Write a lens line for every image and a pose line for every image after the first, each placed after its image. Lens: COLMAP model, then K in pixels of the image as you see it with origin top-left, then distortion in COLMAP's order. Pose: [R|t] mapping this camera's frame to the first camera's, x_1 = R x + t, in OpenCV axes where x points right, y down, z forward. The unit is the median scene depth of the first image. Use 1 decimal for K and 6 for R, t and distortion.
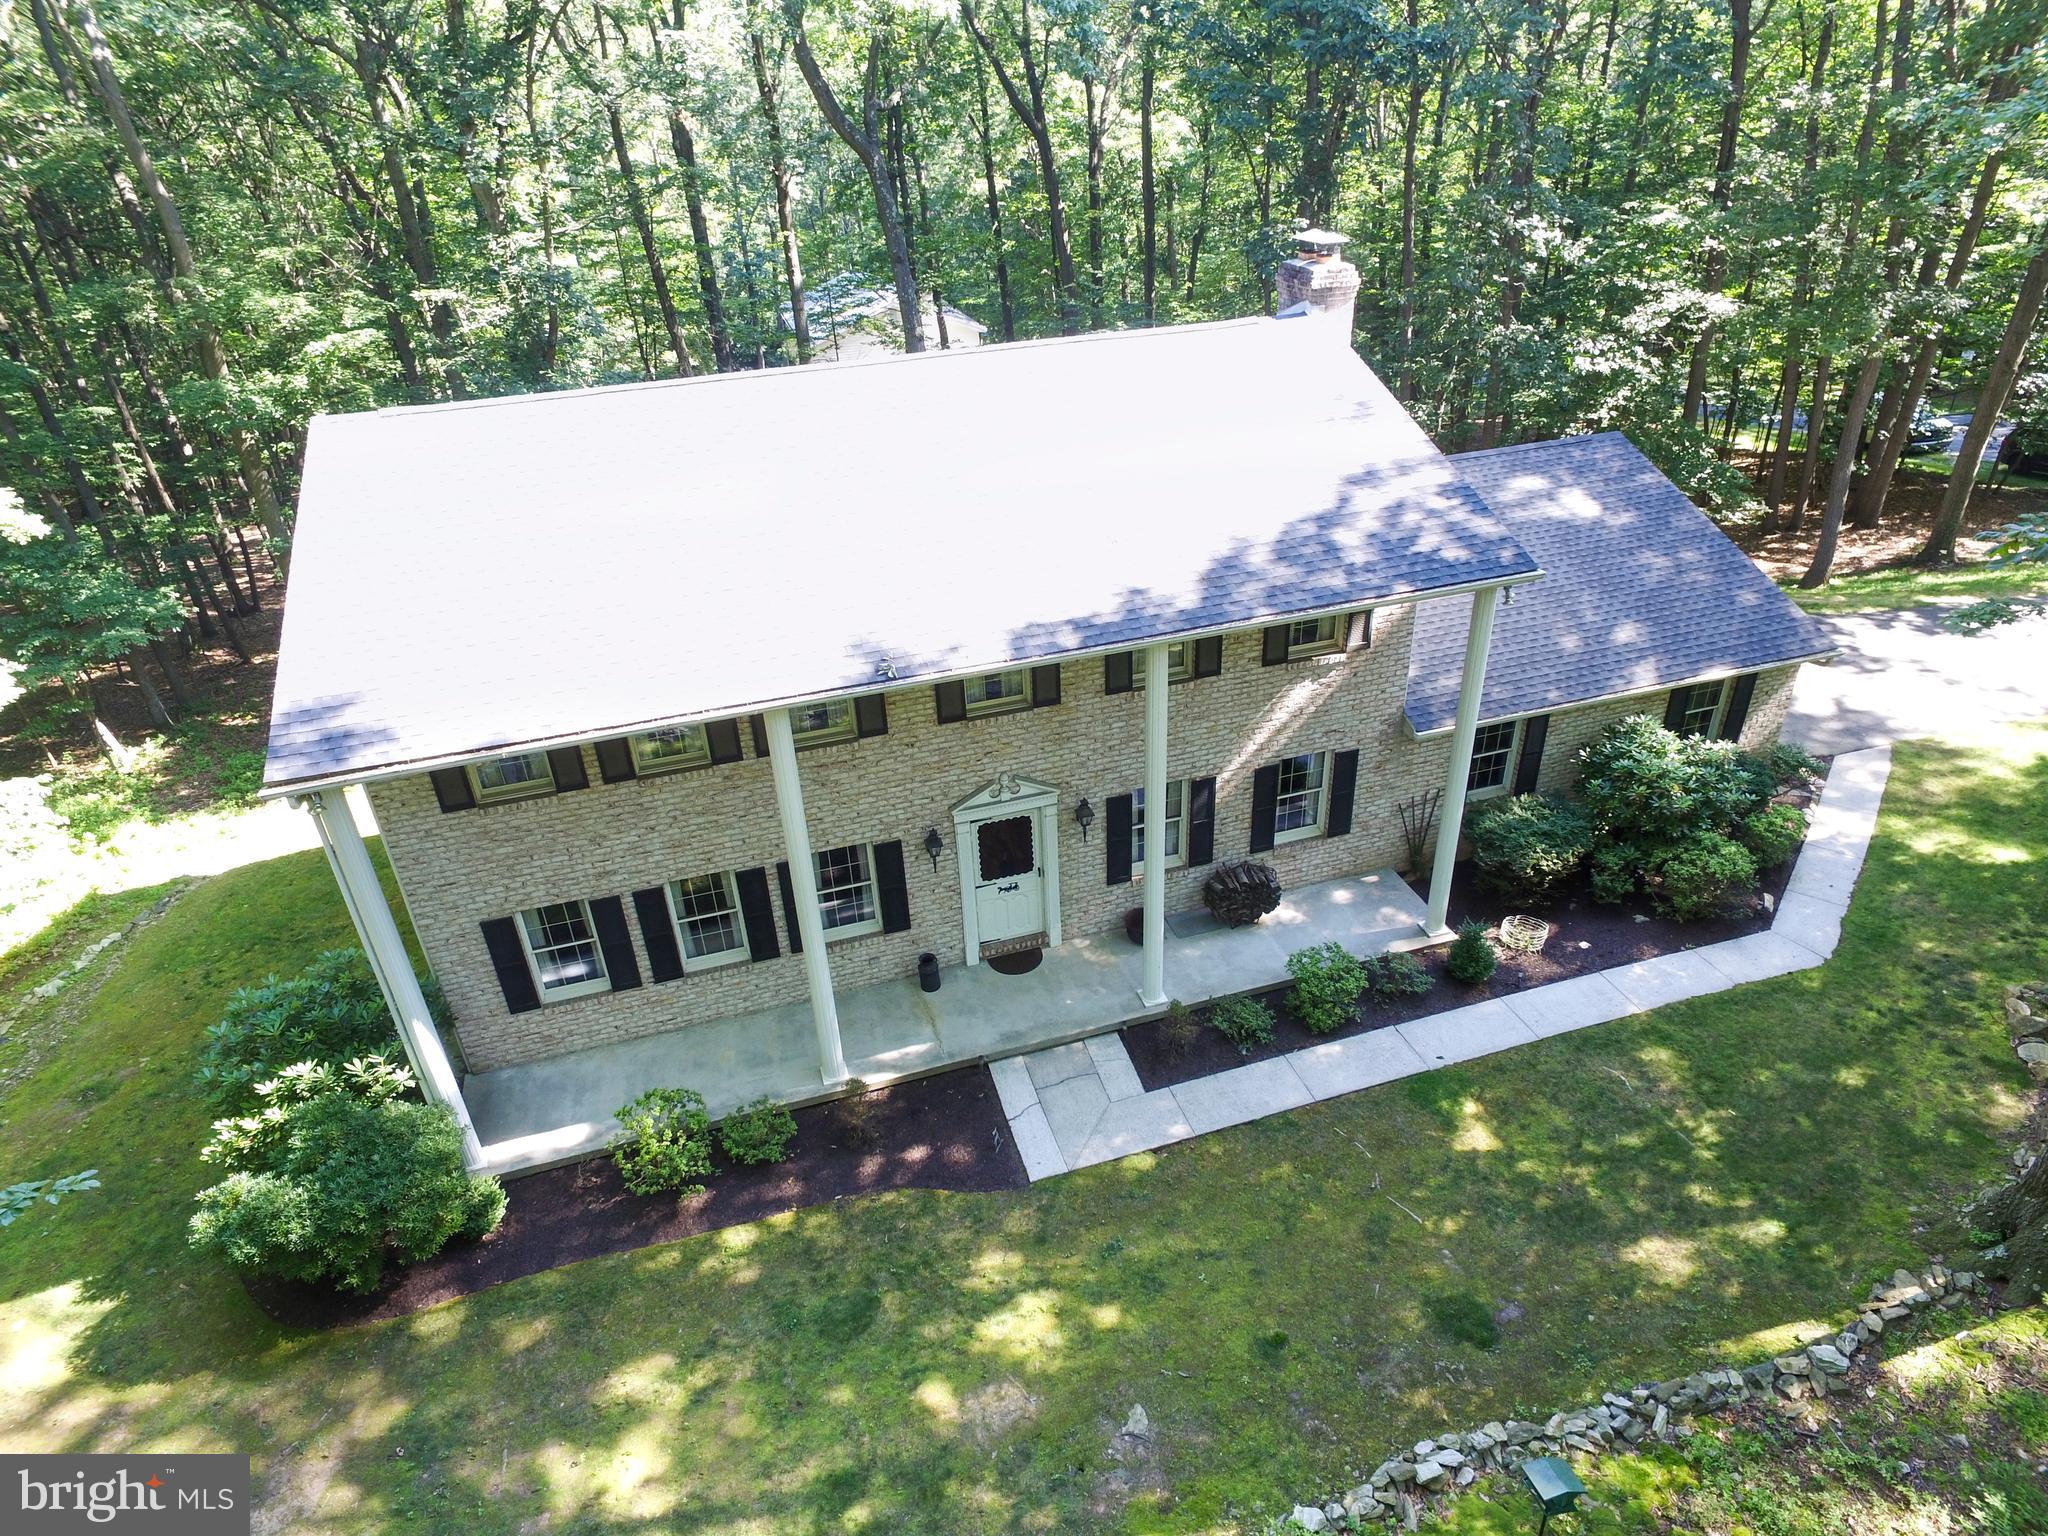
lens RADIAL K [[1206.0, 0, 1027.1], [0, 1206.0, 771.2], [0, 0, 1]] dist [-0.013312, 0.014656]
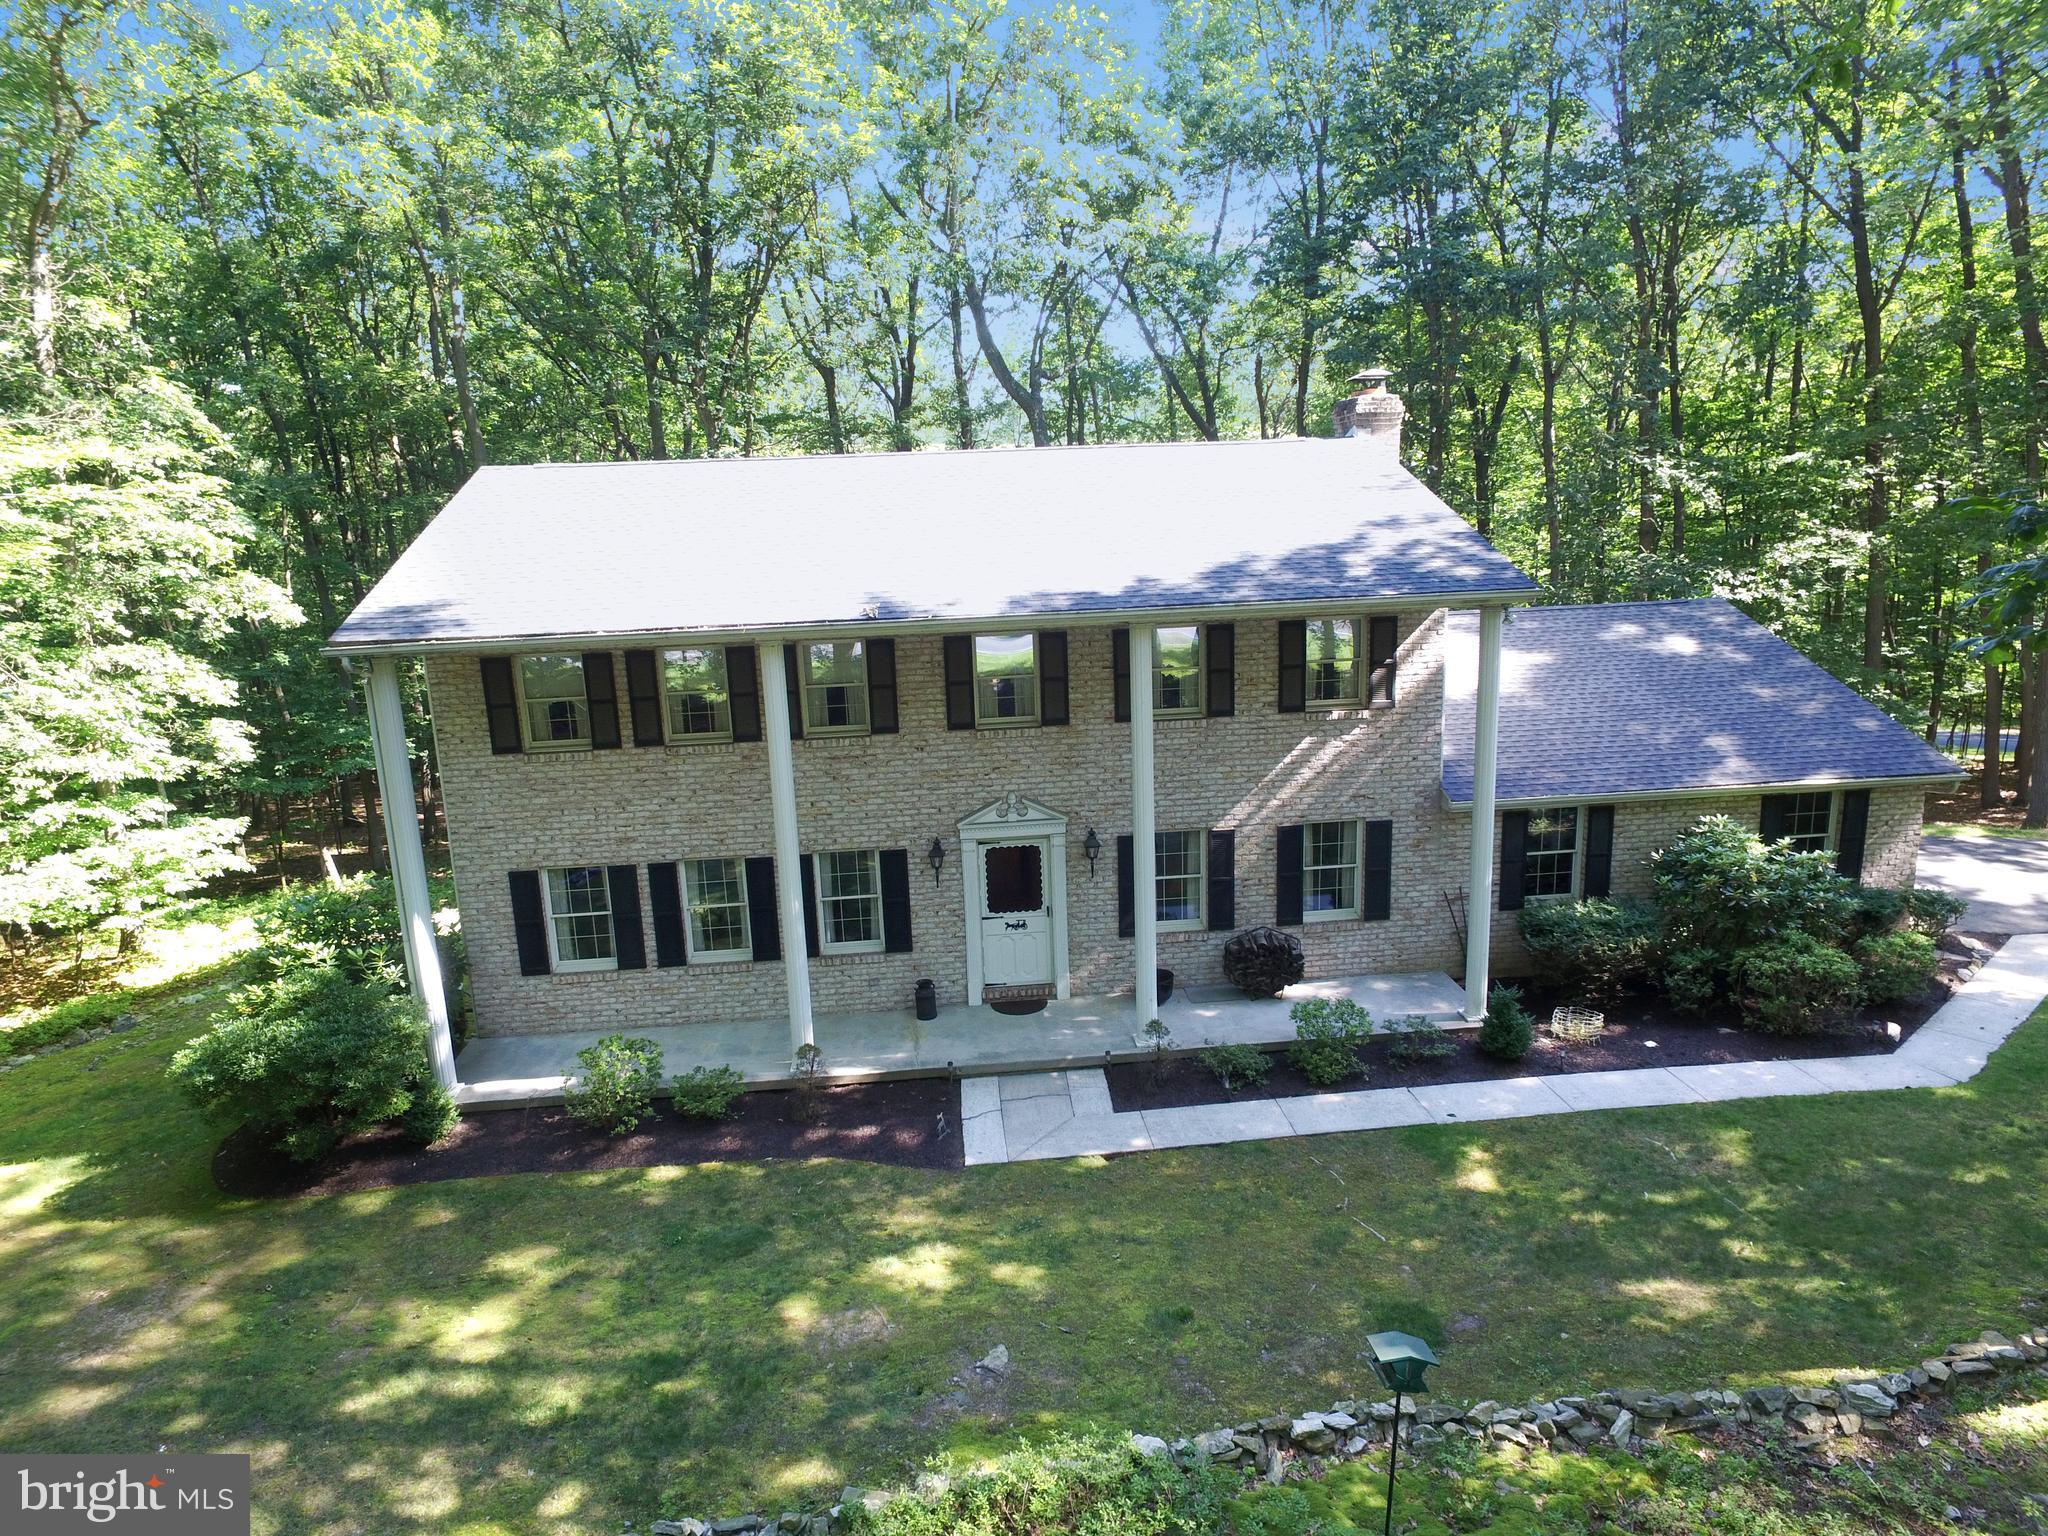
lens RADIAL K [[1206.0, 0, 1023.5], [0, 1206.0, 767.6], [0, 0, 1]] dist [-0.013312, 0.014656]
pose [[0.978980, 0.048613, -0.198077, 0.197220], [-0.106480, 0.950139, -0.293082, 0.287740], [0.173953, 0.308013, 0.935344, 0.036533]]
